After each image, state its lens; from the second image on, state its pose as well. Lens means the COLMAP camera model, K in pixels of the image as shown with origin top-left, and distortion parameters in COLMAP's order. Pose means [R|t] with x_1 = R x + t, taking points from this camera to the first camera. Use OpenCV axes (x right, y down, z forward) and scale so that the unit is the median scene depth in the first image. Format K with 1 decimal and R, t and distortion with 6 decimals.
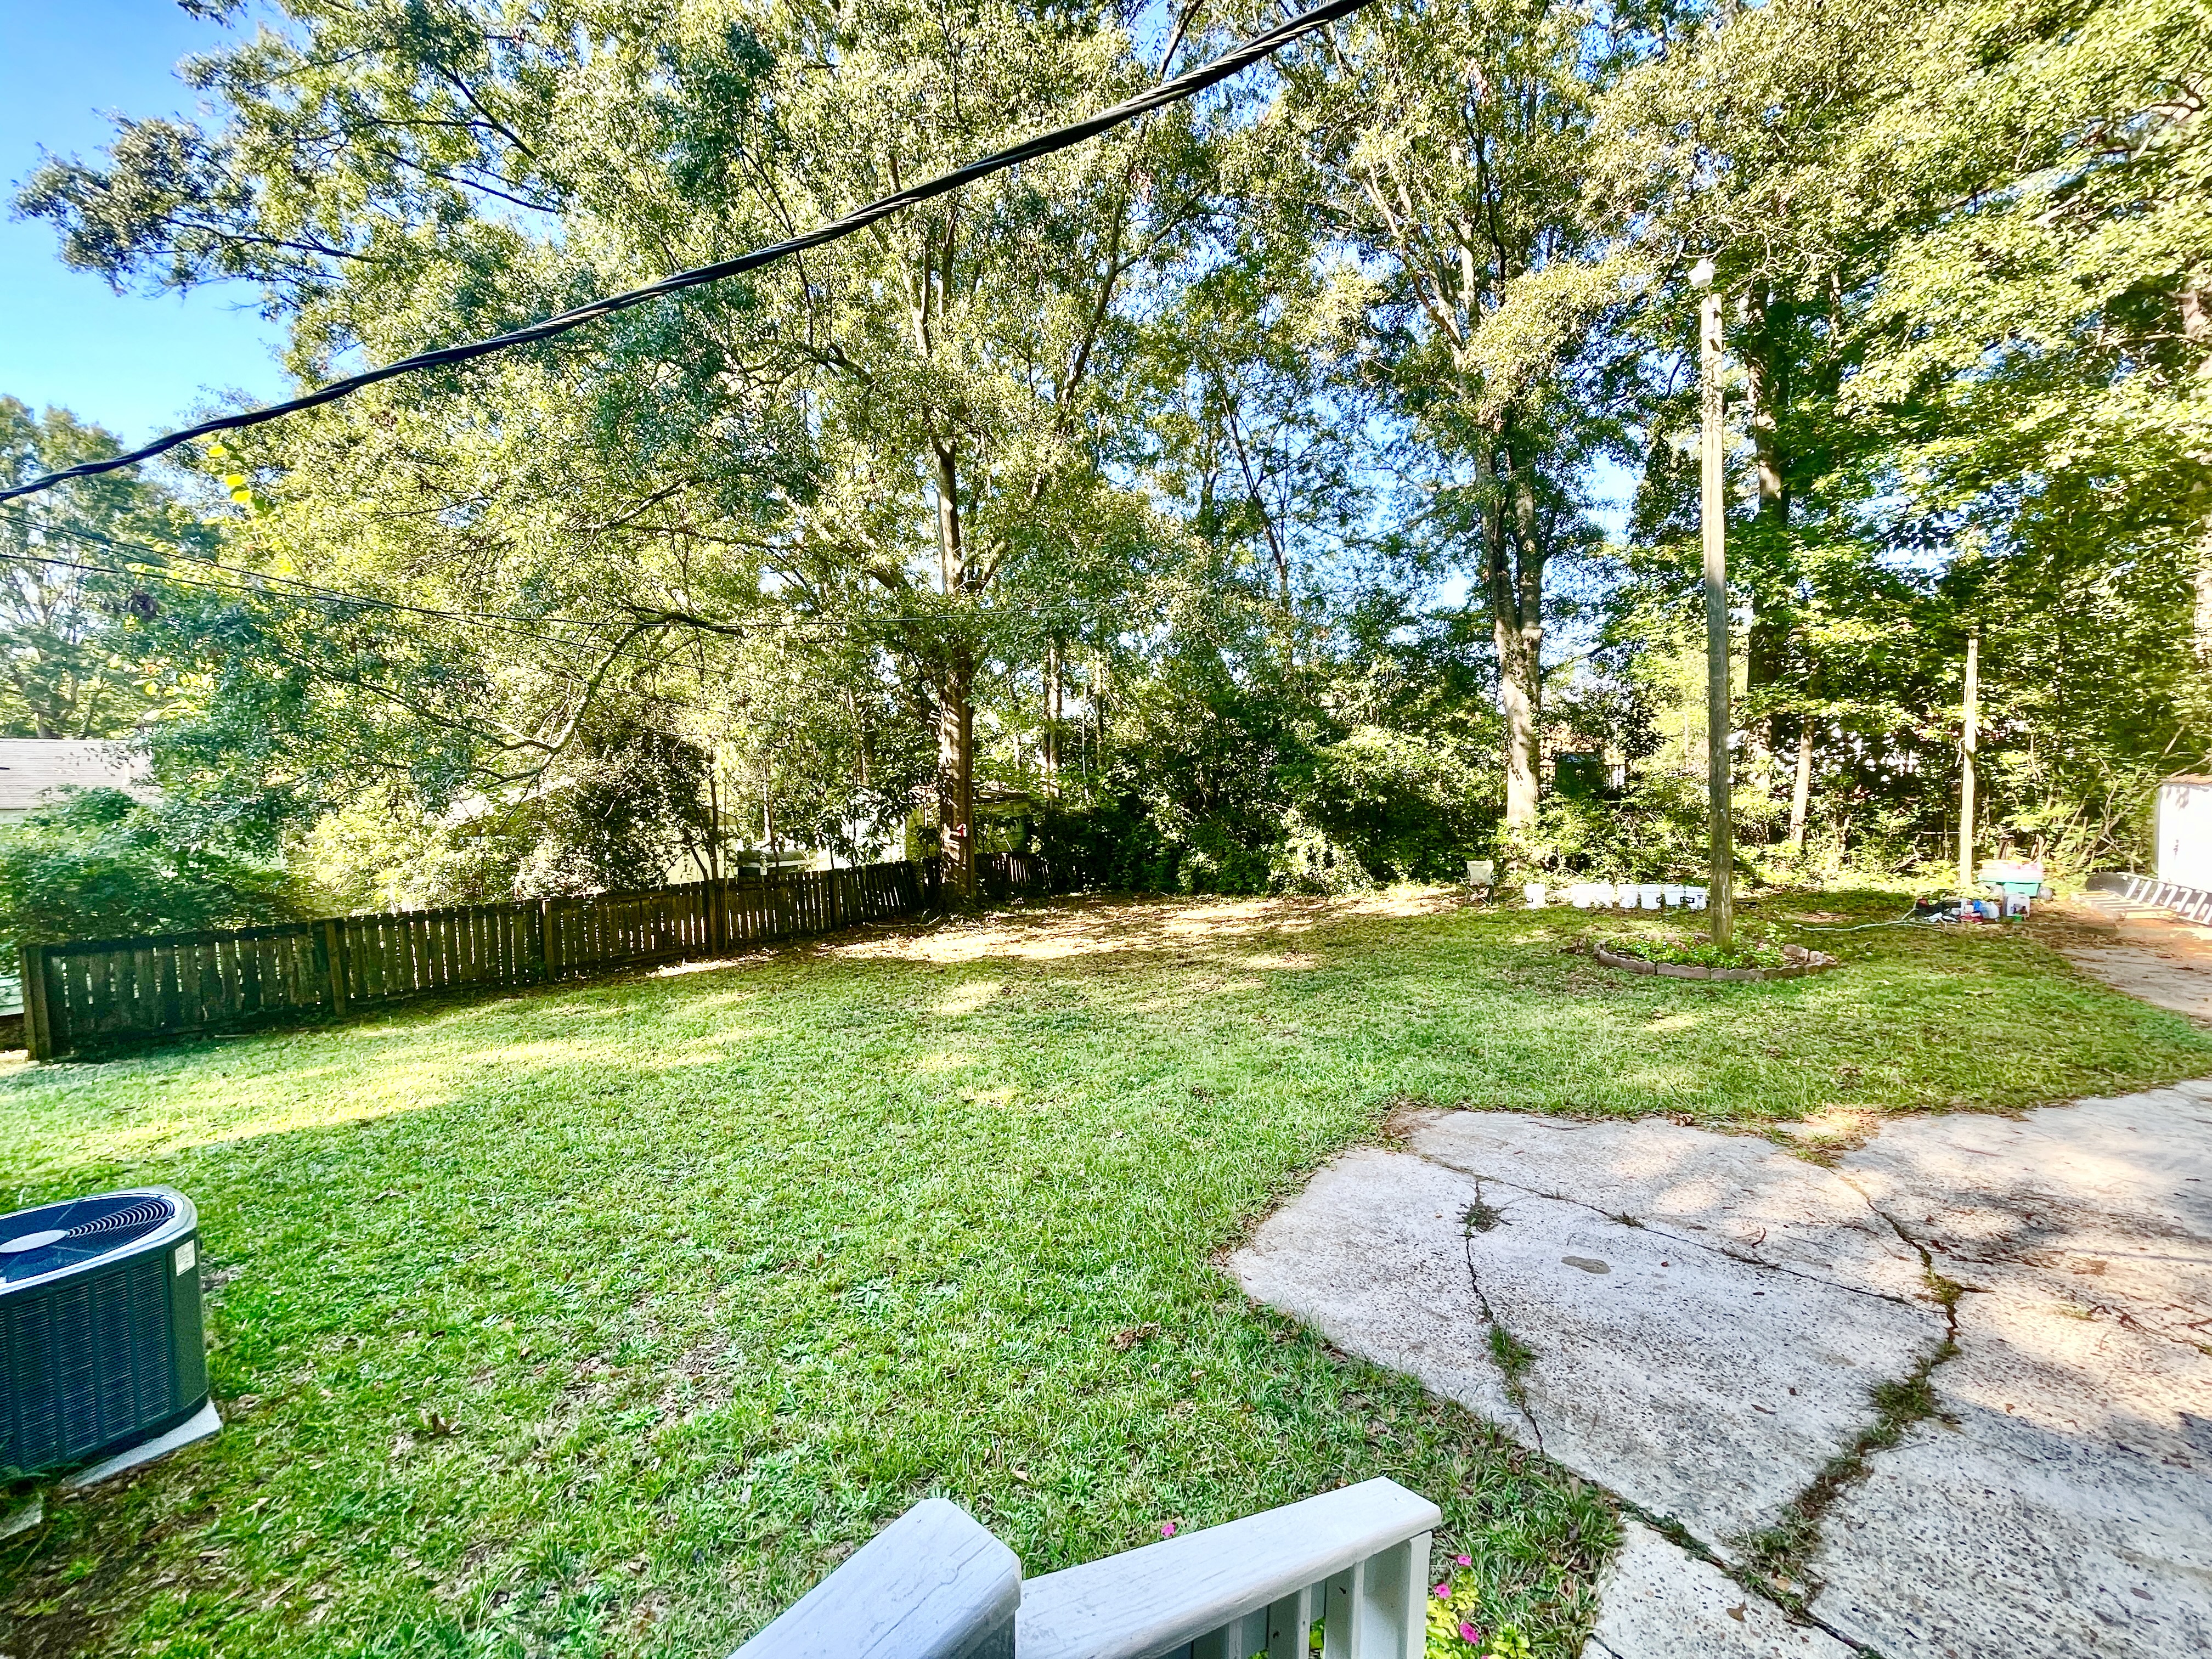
lens RADIAL K [[899.6, 0, 1095.3], [0, 899.6, 846.2], [0, 0, 1]] dist [0.005388, -0.001489]
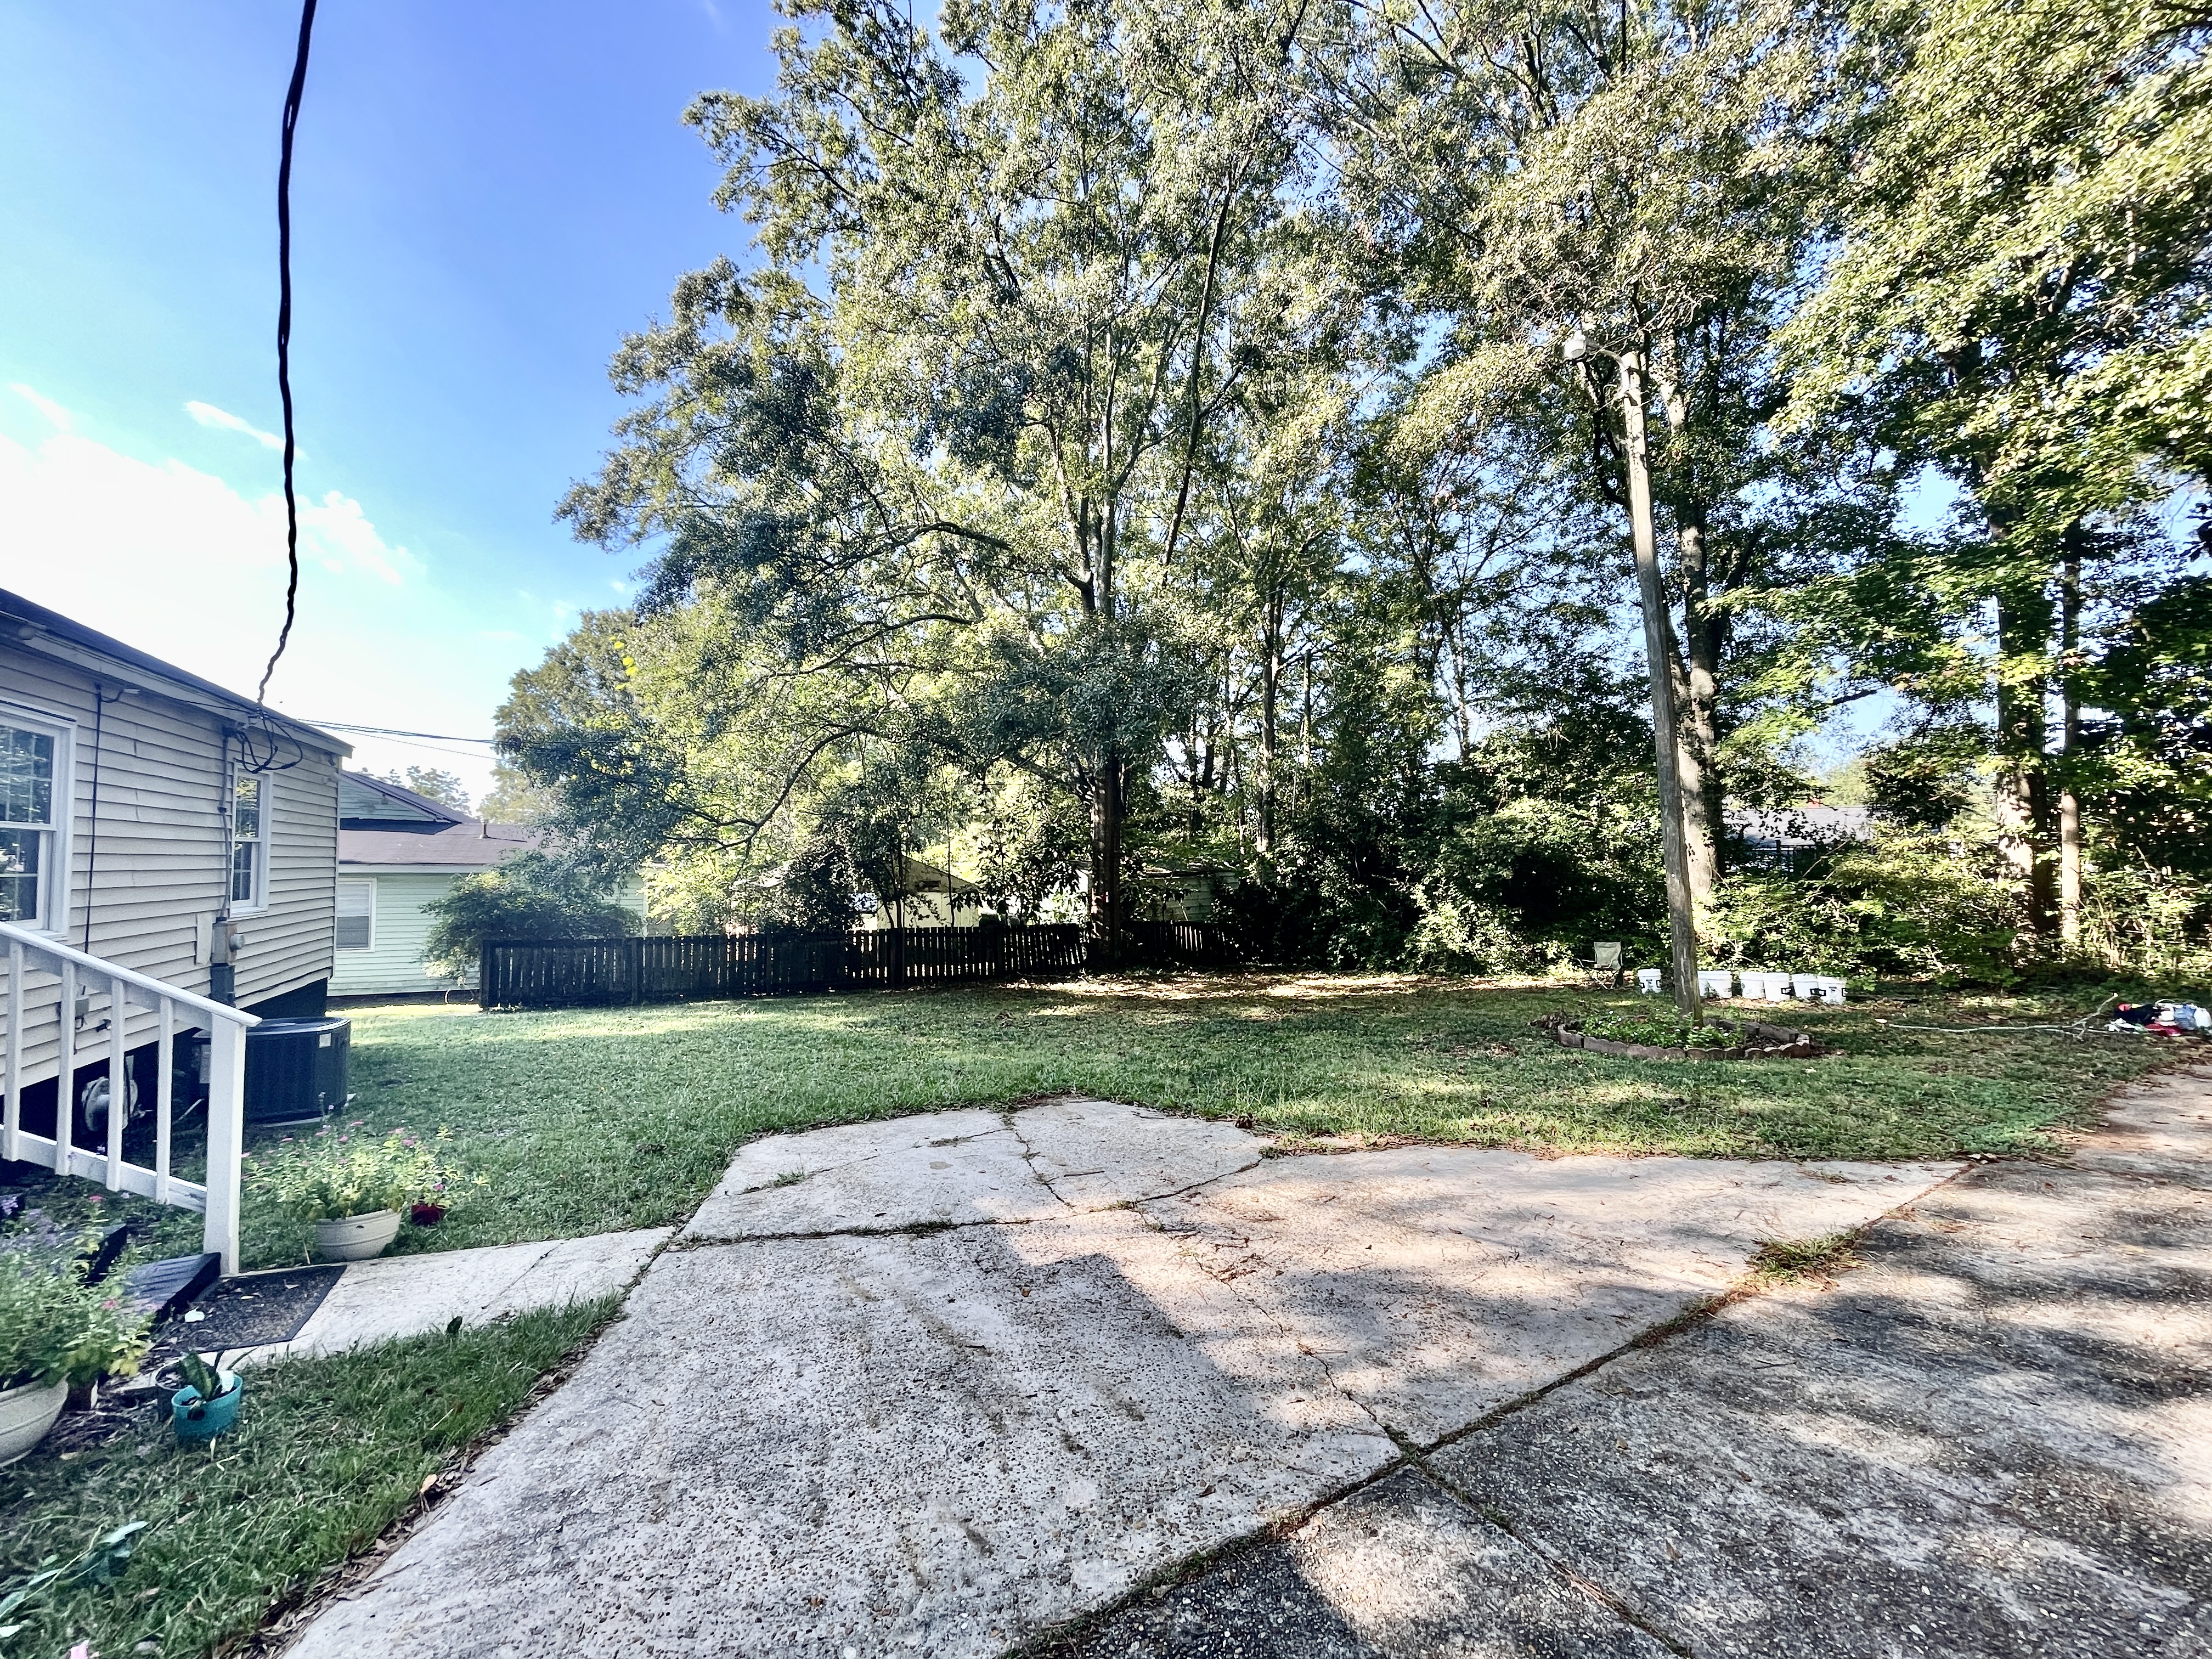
lens RADIAL K [[899.6, 0, 1121.3], [0, 899.6, 838.8], [0, 0, 1]] dist [0.005388, -0.001489]
pose [[0.917663, -0.001401, -0.397357, 0.501257], [-0.038904, 0.994873, -0.093353, 0.027074], [0.395450, 0.101125, 0.912904, -0.084708]]
